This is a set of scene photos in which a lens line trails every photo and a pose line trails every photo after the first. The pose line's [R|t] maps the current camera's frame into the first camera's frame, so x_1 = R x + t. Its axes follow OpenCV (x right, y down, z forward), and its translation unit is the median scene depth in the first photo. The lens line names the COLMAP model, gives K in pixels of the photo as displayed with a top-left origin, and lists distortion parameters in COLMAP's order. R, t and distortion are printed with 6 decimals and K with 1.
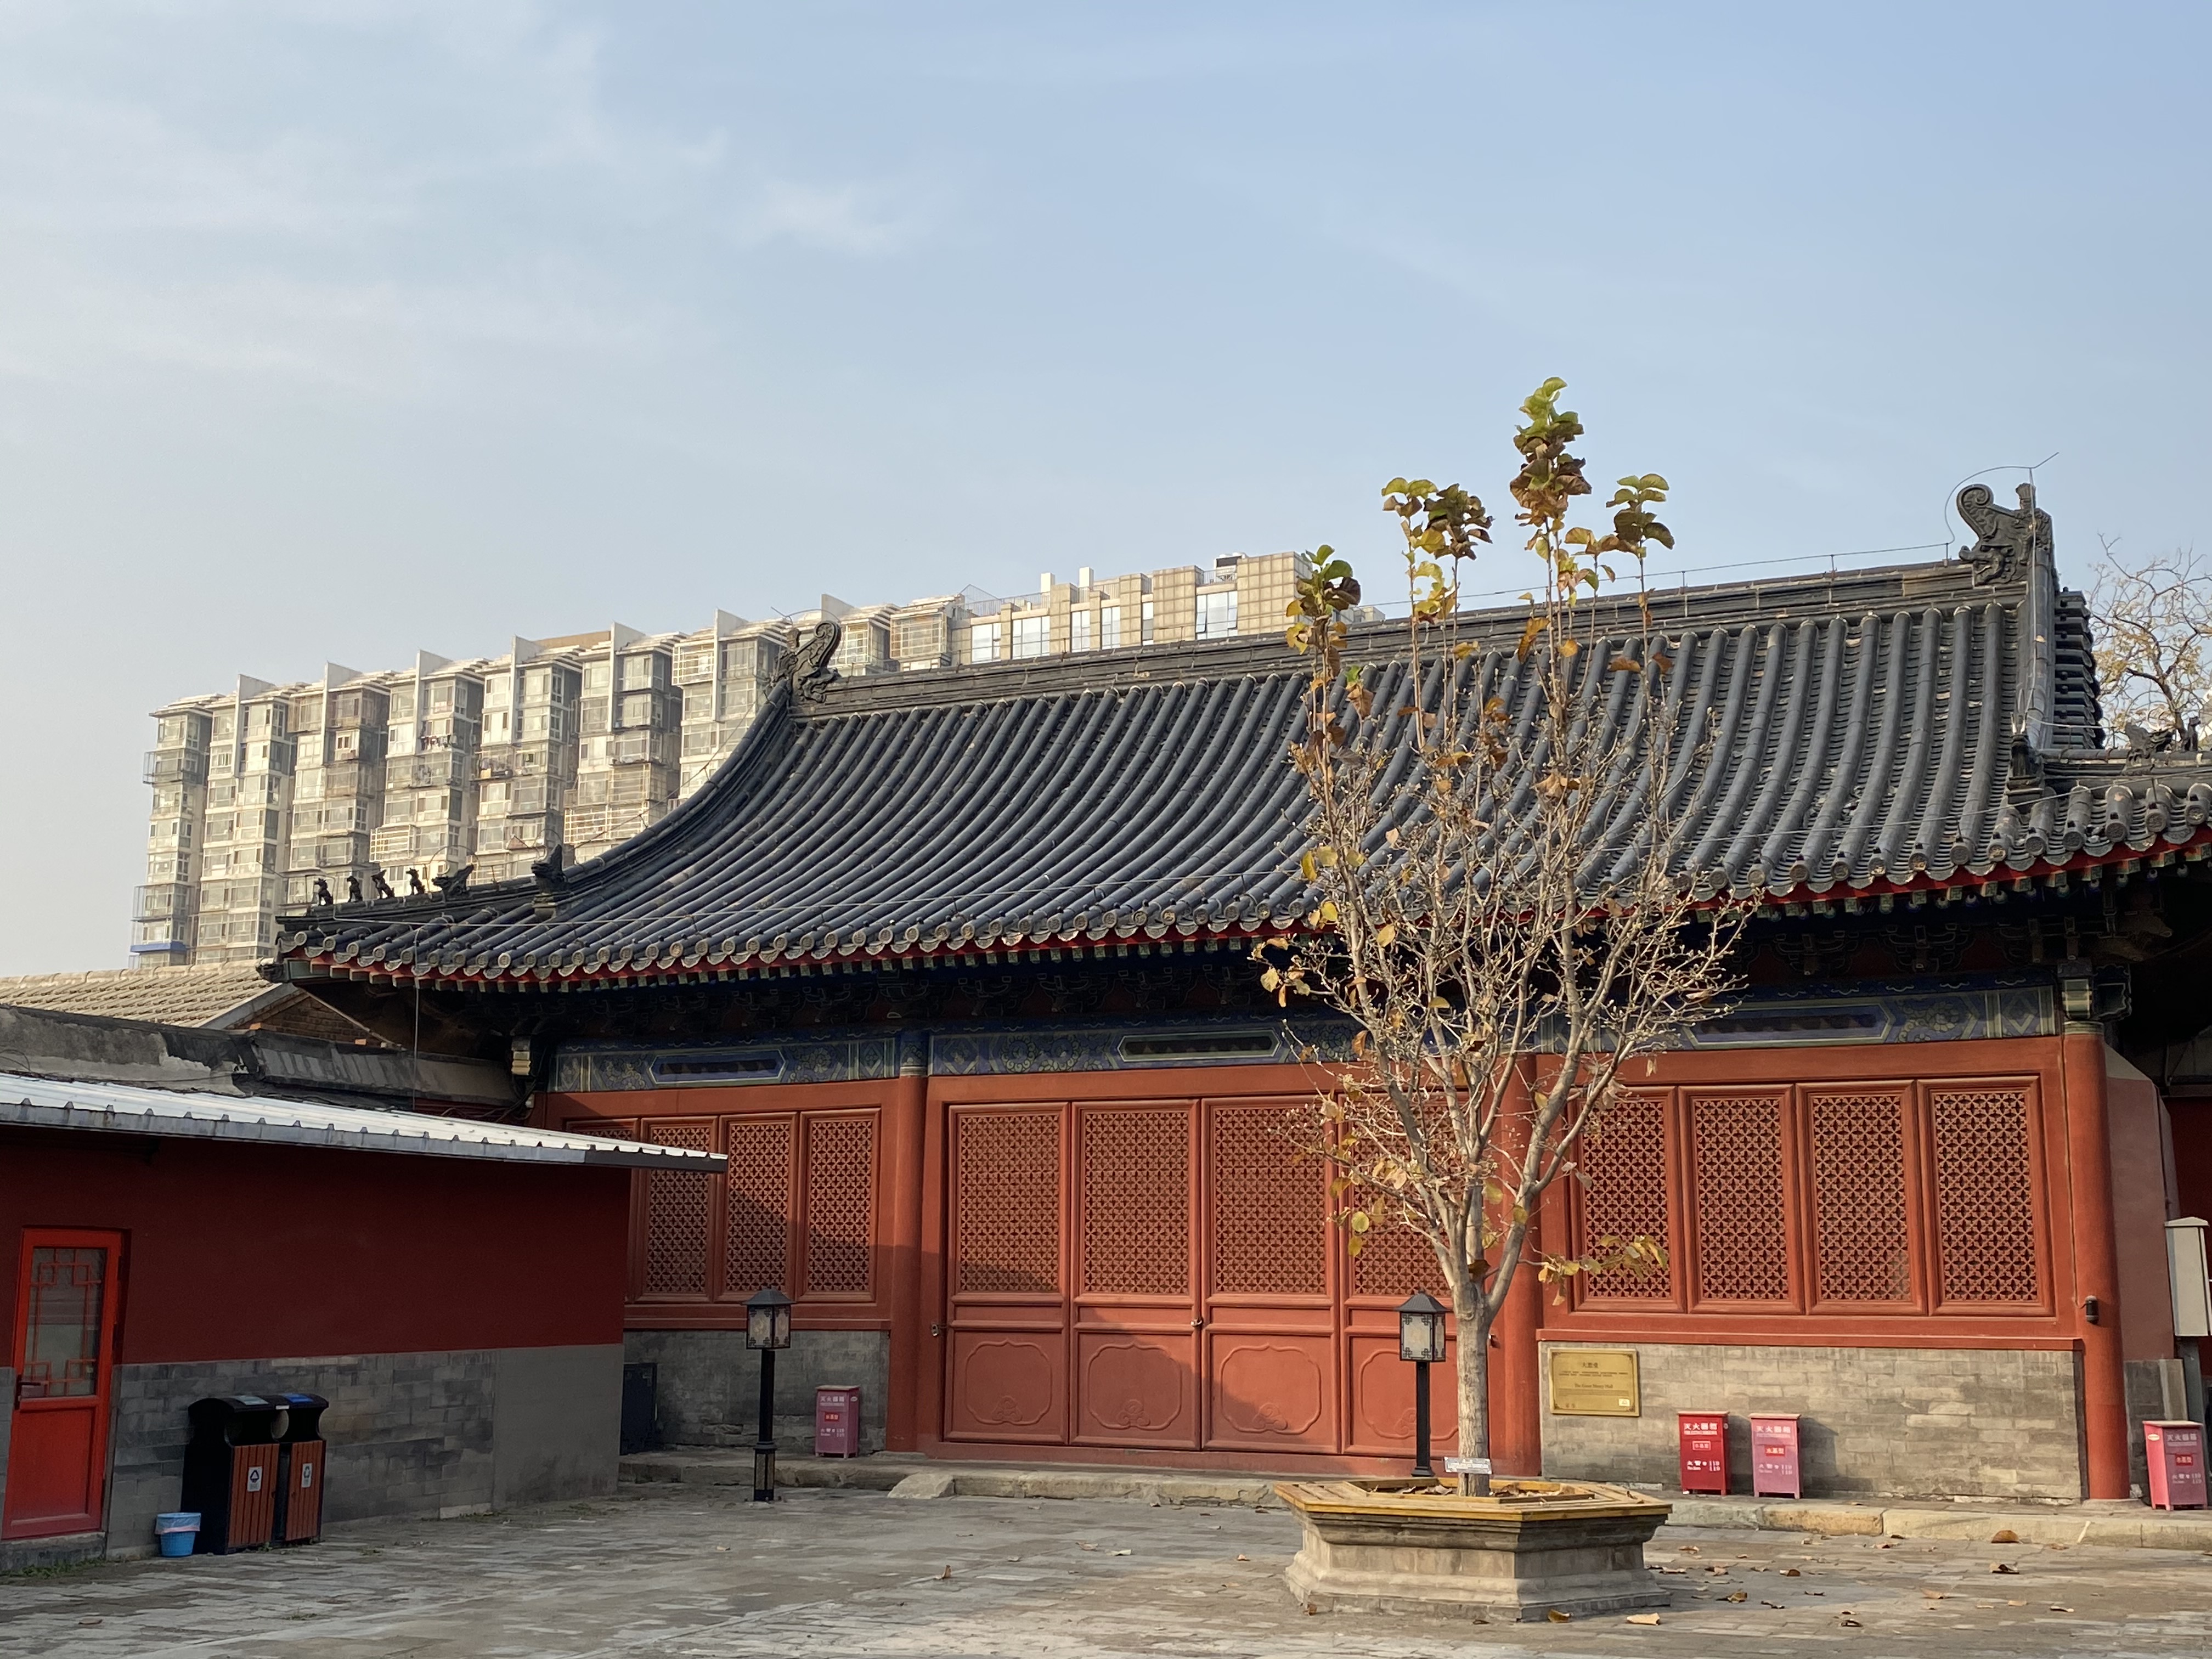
lens RADIAL K [[2479.1, 0, 1106.0], [0, 2479.1, 829.5], [0, 0, 1]] dist [0.130734, -0.306169]
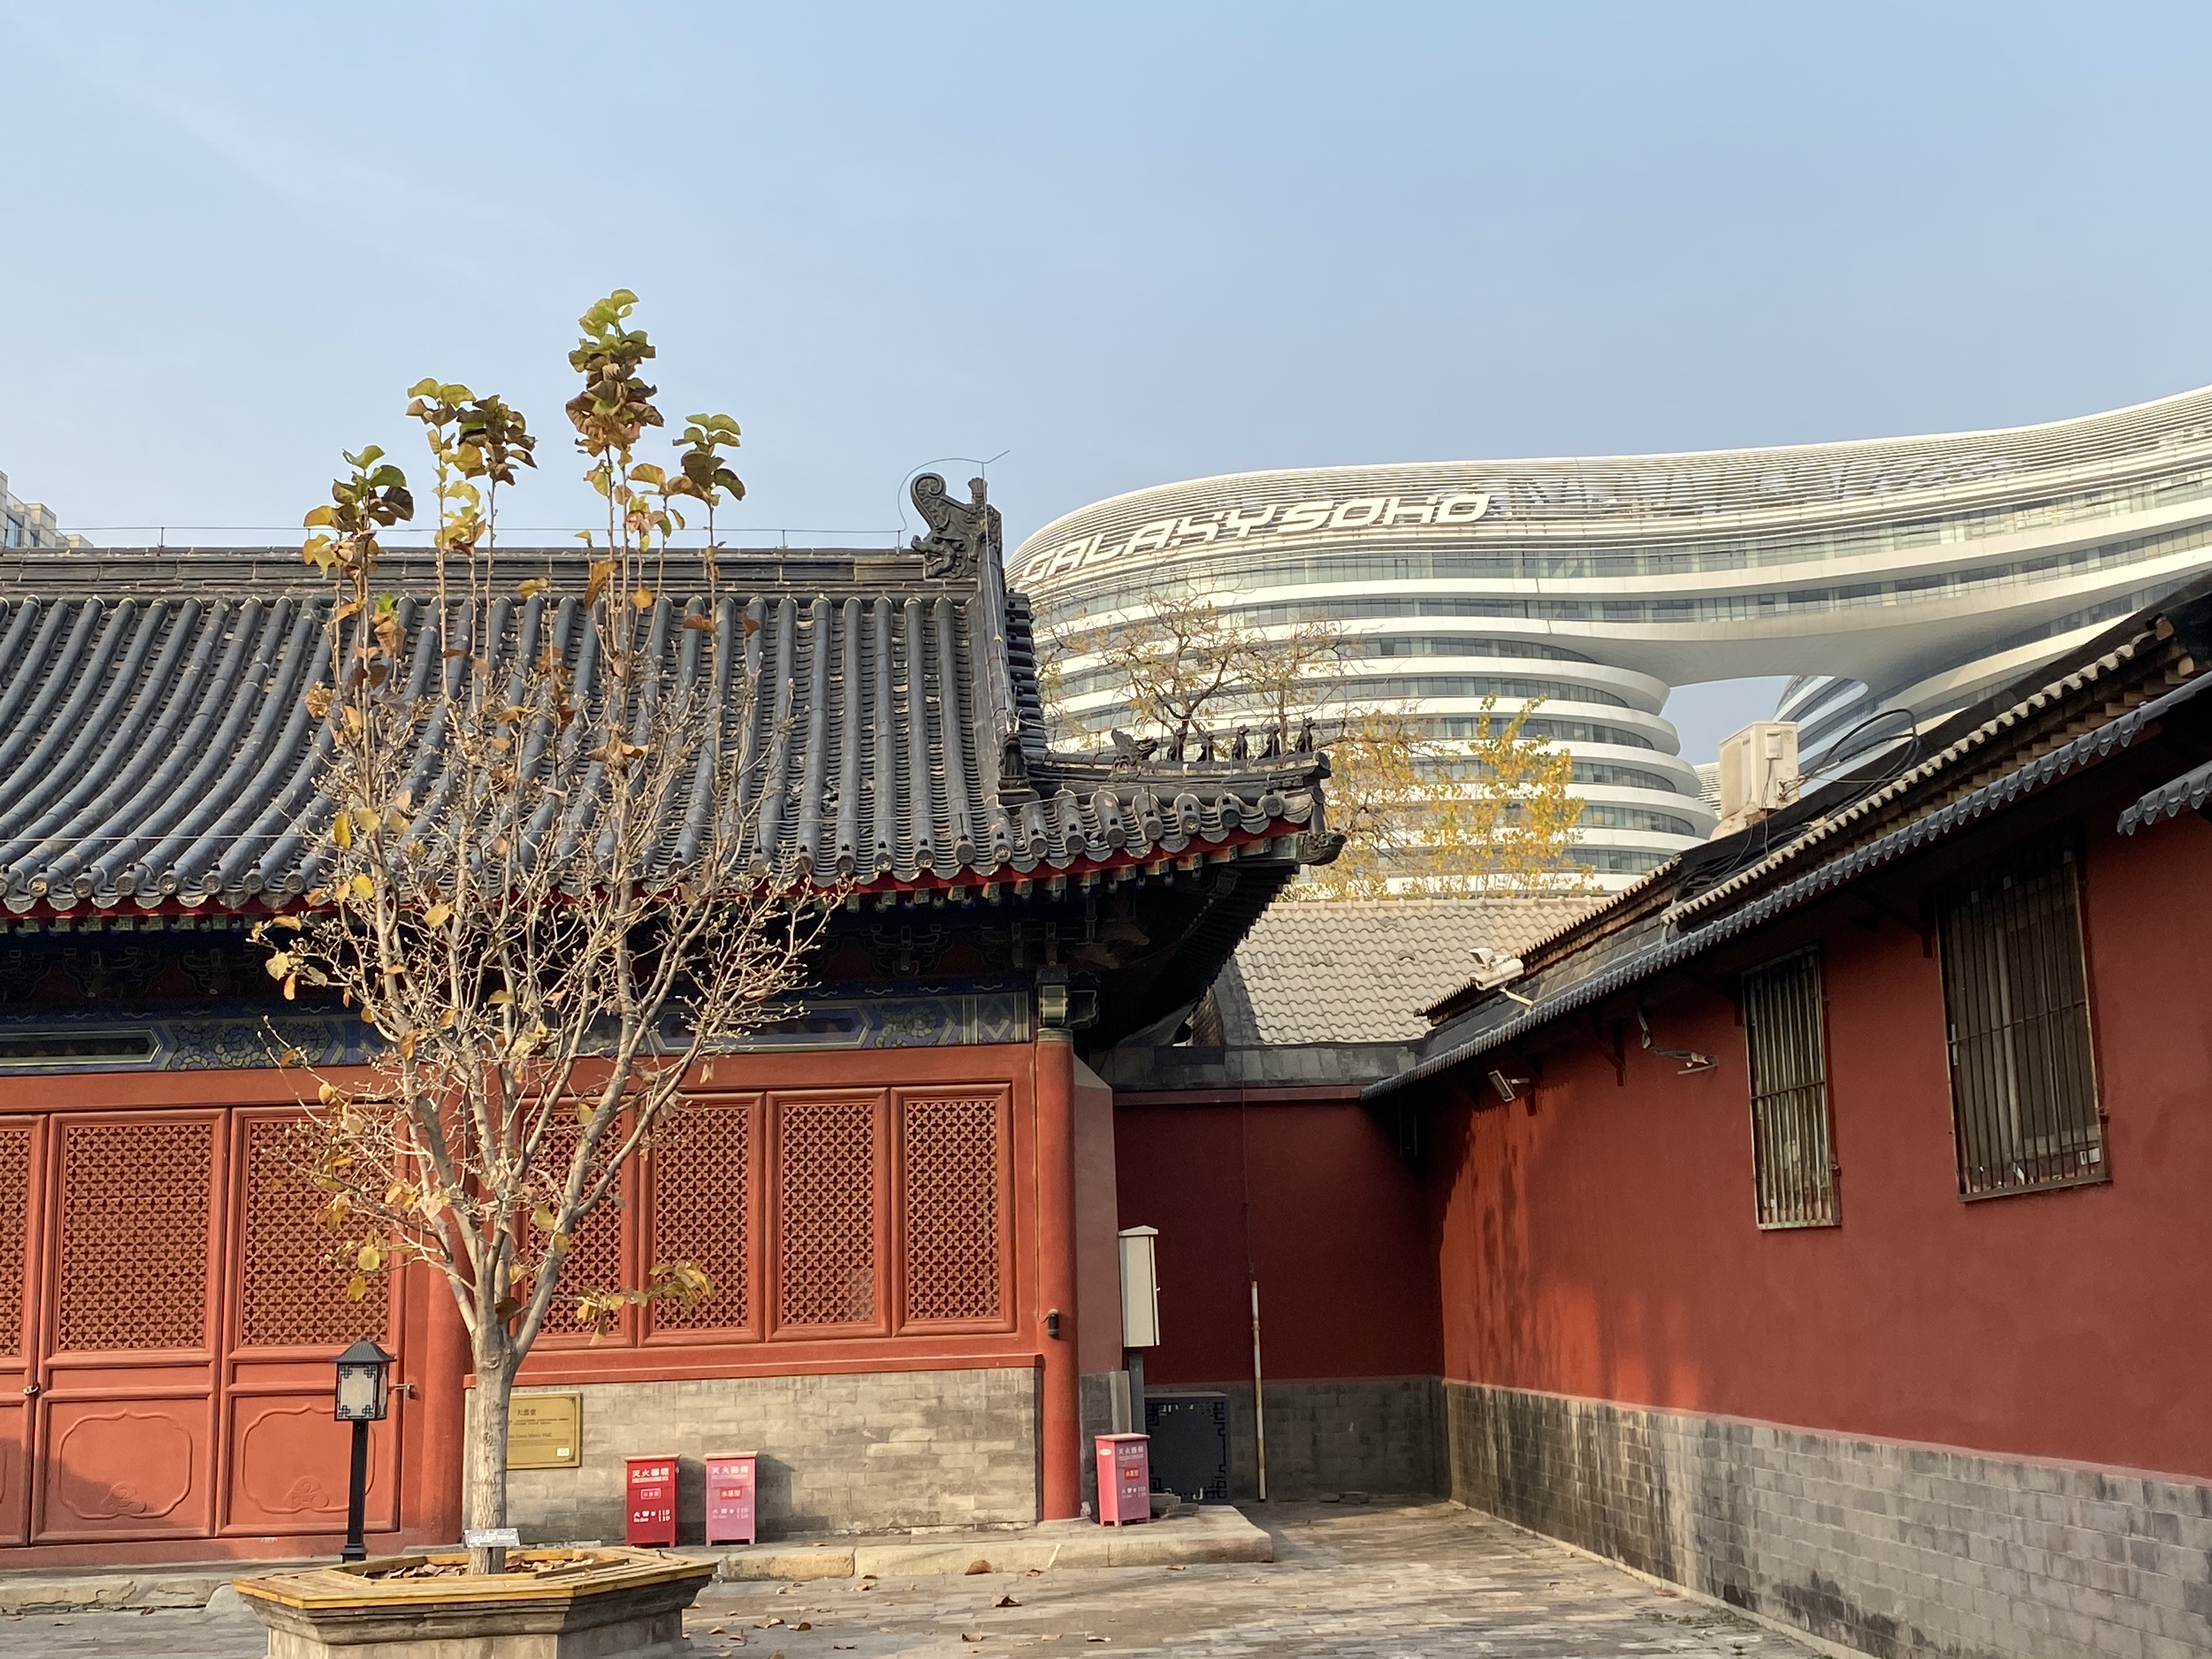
lens RADIAL K [[2691.9, 0, 1106.0], [0, 2691.9, 829.5], [0, 0, 1]] dist [0.247378, -0.635392]
pose [[0.885104, 0.051017, 0.462589, -0.085904], [-0.052618, 0.998570, -0.009449, 0.007411], [-0.462410, -0.015977, 0.886522, 0.054241]]
